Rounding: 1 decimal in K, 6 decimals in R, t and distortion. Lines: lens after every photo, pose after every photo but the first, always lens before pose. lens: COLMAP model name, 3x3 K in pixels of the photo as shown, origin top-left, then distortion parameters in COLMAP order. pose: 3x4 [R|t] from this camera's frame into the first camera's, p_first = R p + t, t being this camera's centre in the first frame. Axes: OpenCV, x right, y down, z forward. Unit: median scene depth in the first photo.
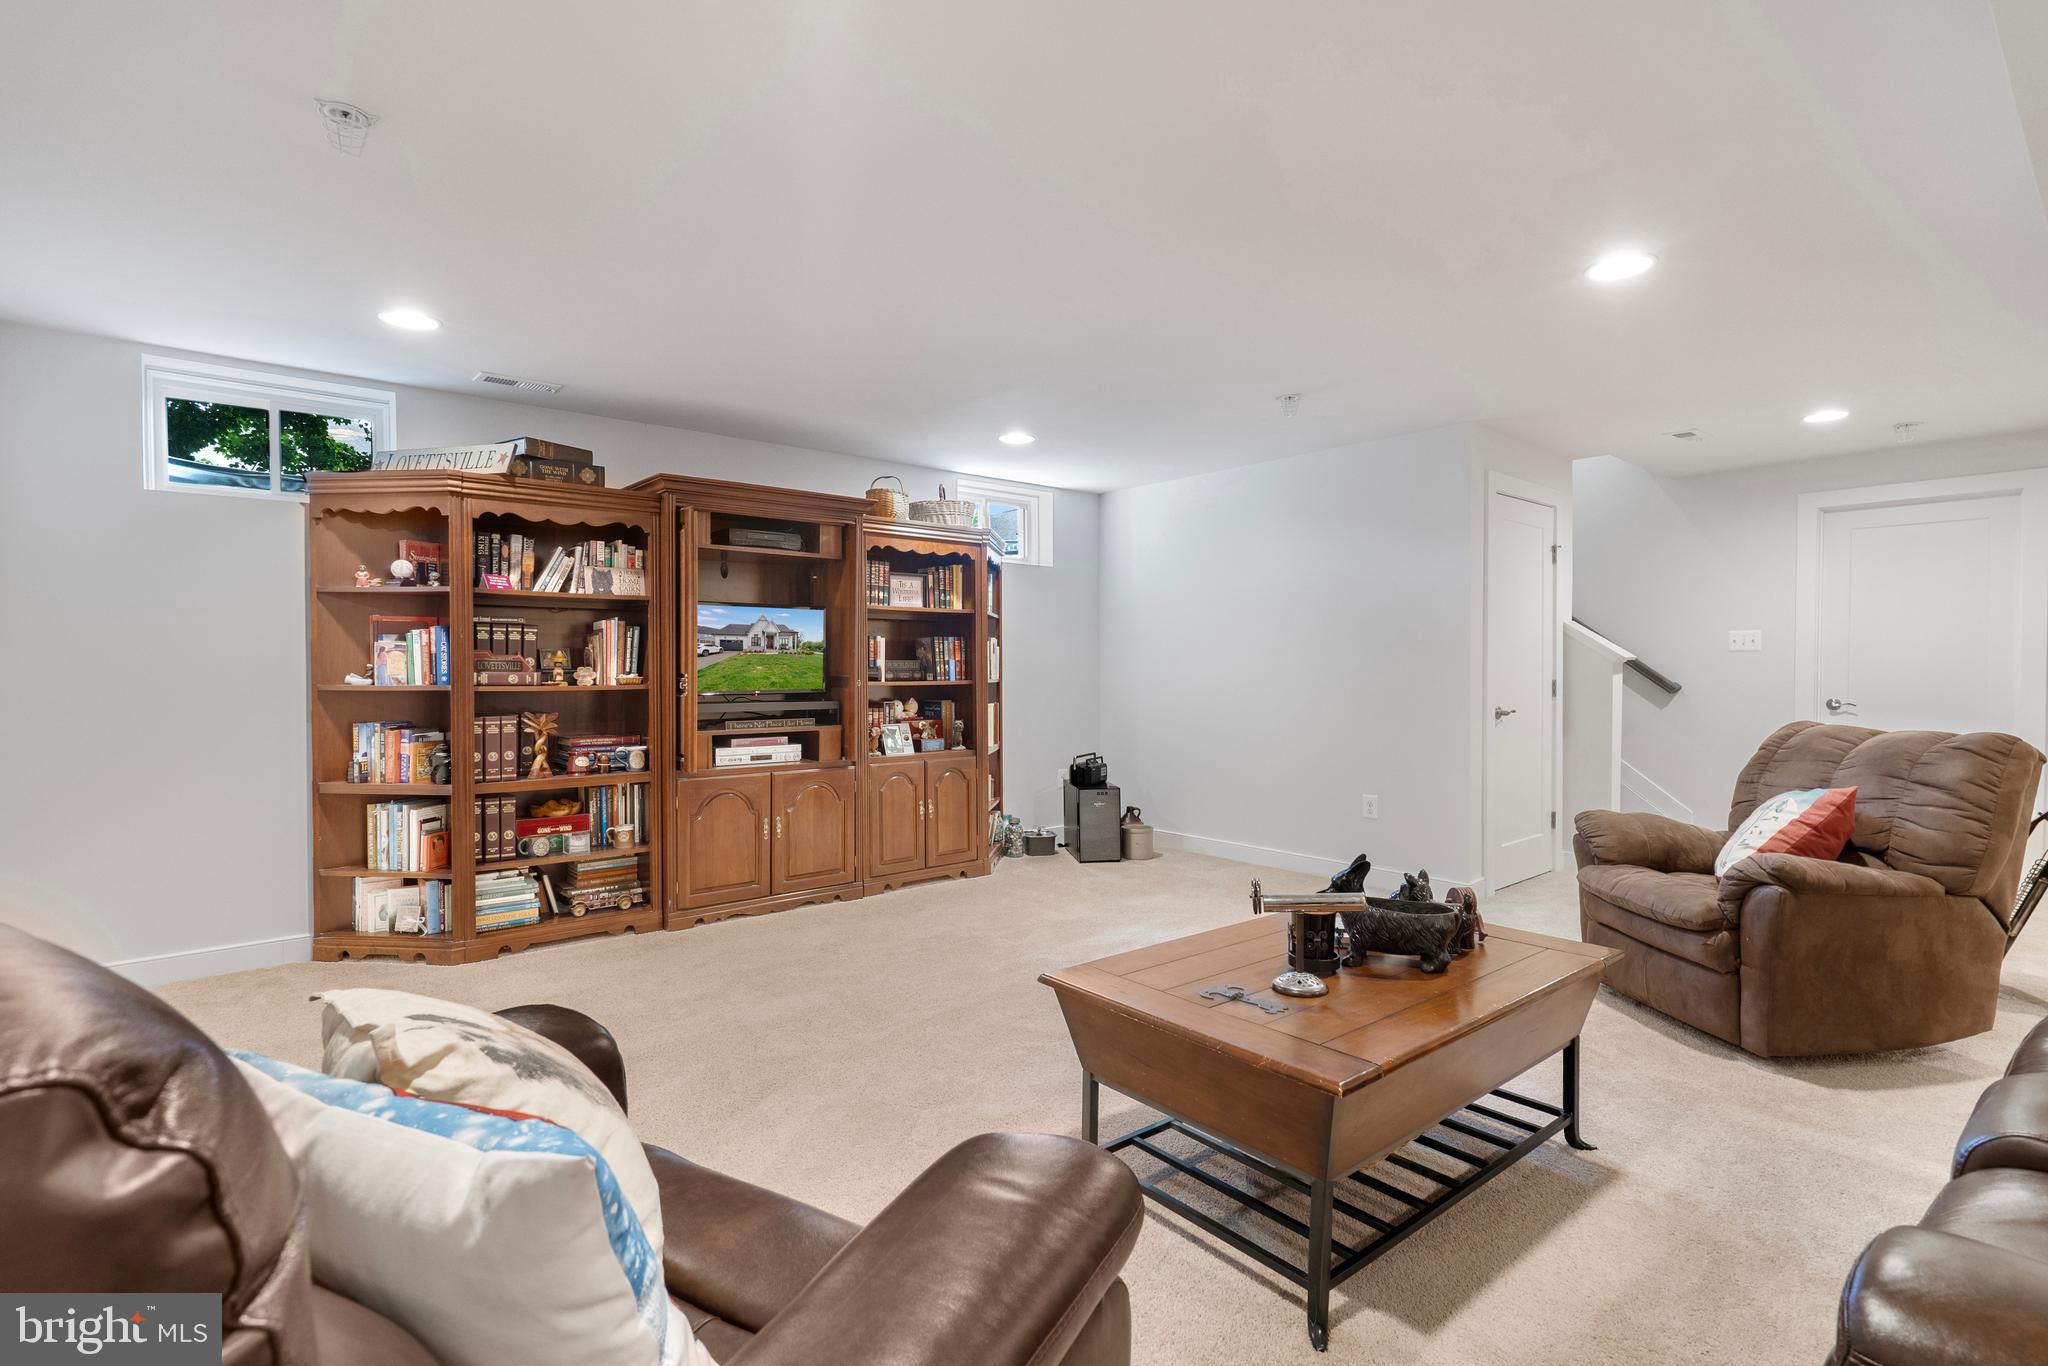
lens RADIAL K [[966.1, 0, 1015.5], [0, 966.1, 682.1], [0, 0, 1]] dist [0.014551, -0.000067]
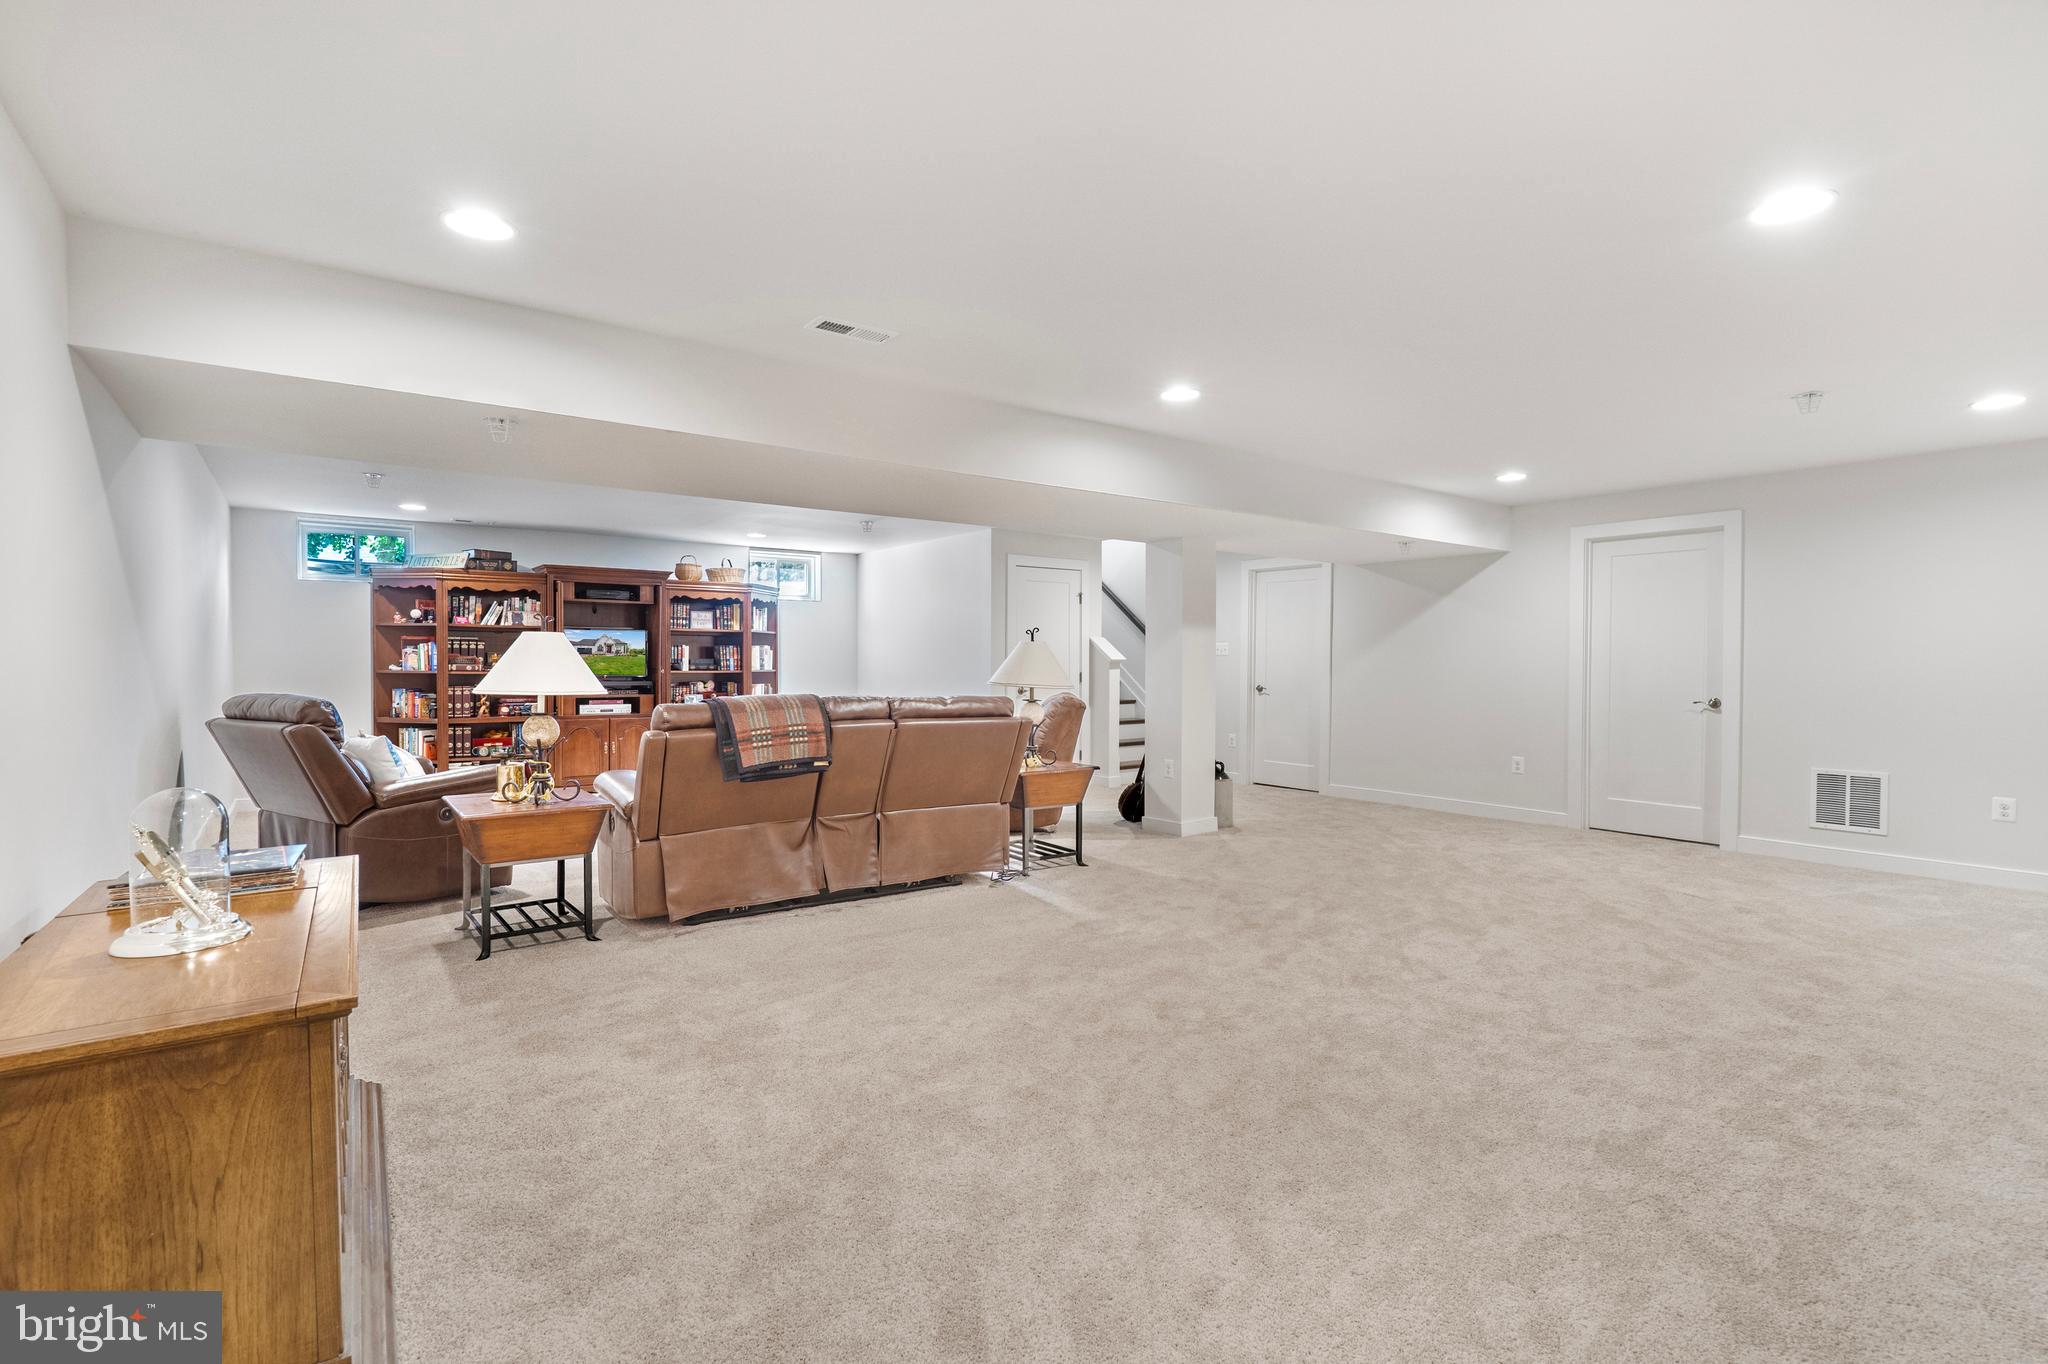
lens RADIAL K [[926.5, 0, 1024.0], [0, 926.5, 682.0], [0, 0, 1]] dist [0.000350, 0.000090]
pose [[0.998990, 0.005323, -0.044619, 0.700073], [-0.005094, 0.999973, 0.005255, 0.009925], [0.044646, -0.005023, 0.998990, -0.850034]]
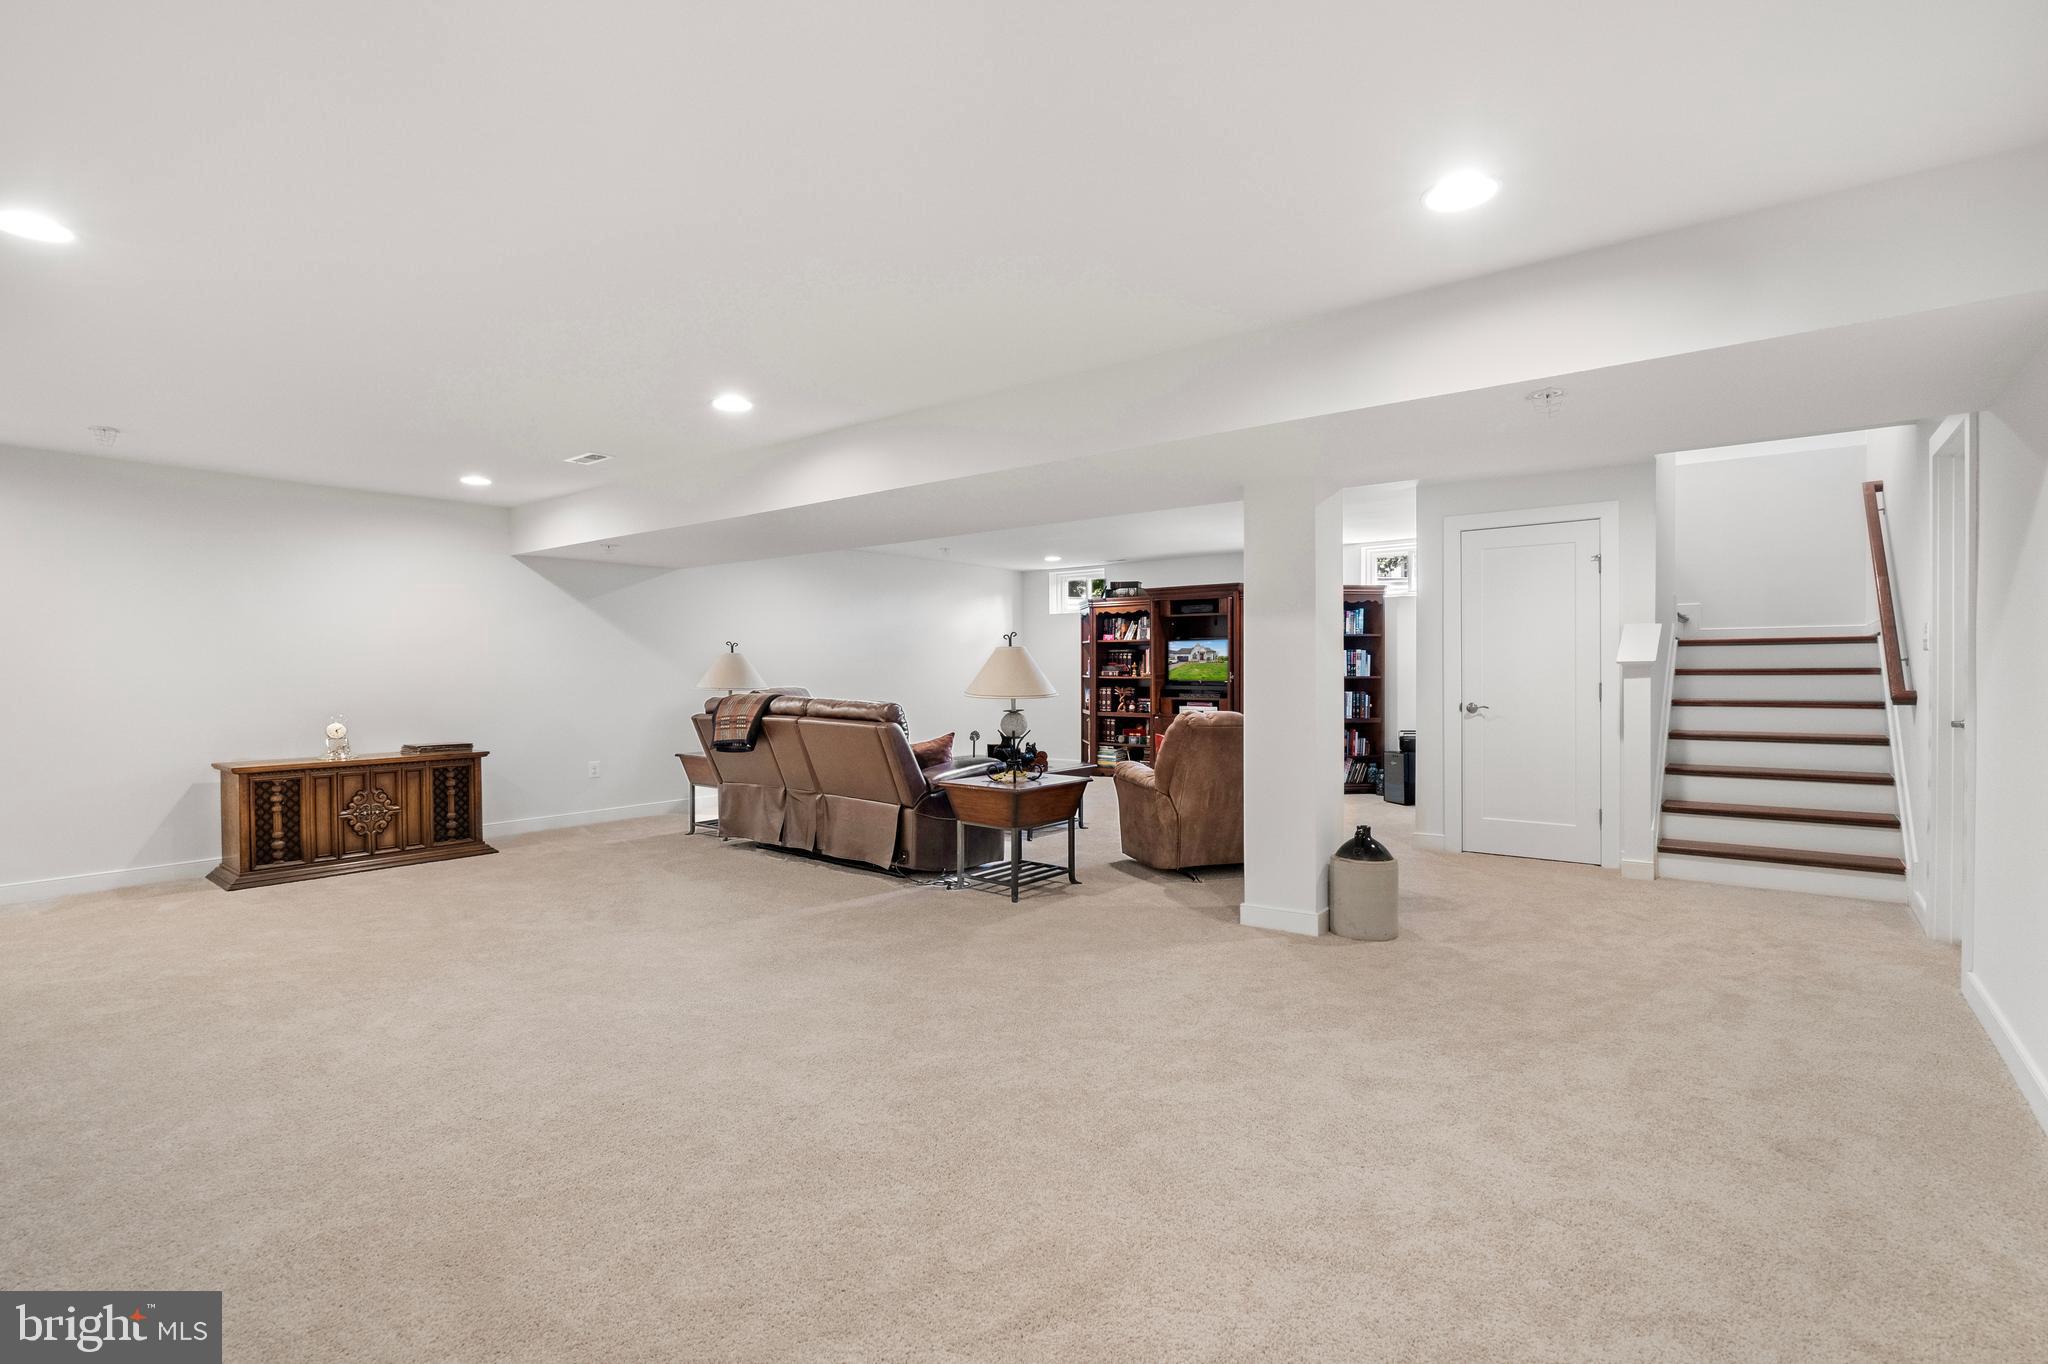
lens RADIAL K [[926.5, 0, 1024.0], [0, 926.5, 682.0], [0, 0, 1]] dist [0.000350, 0.000090]
pose [[0.234350, 0.012874, -0.972067, 1.810572], [-0.006969, 0.999909, 0.011562, -0.008075], [0.972127, 0.004065, 0.234419, 0.168889]]
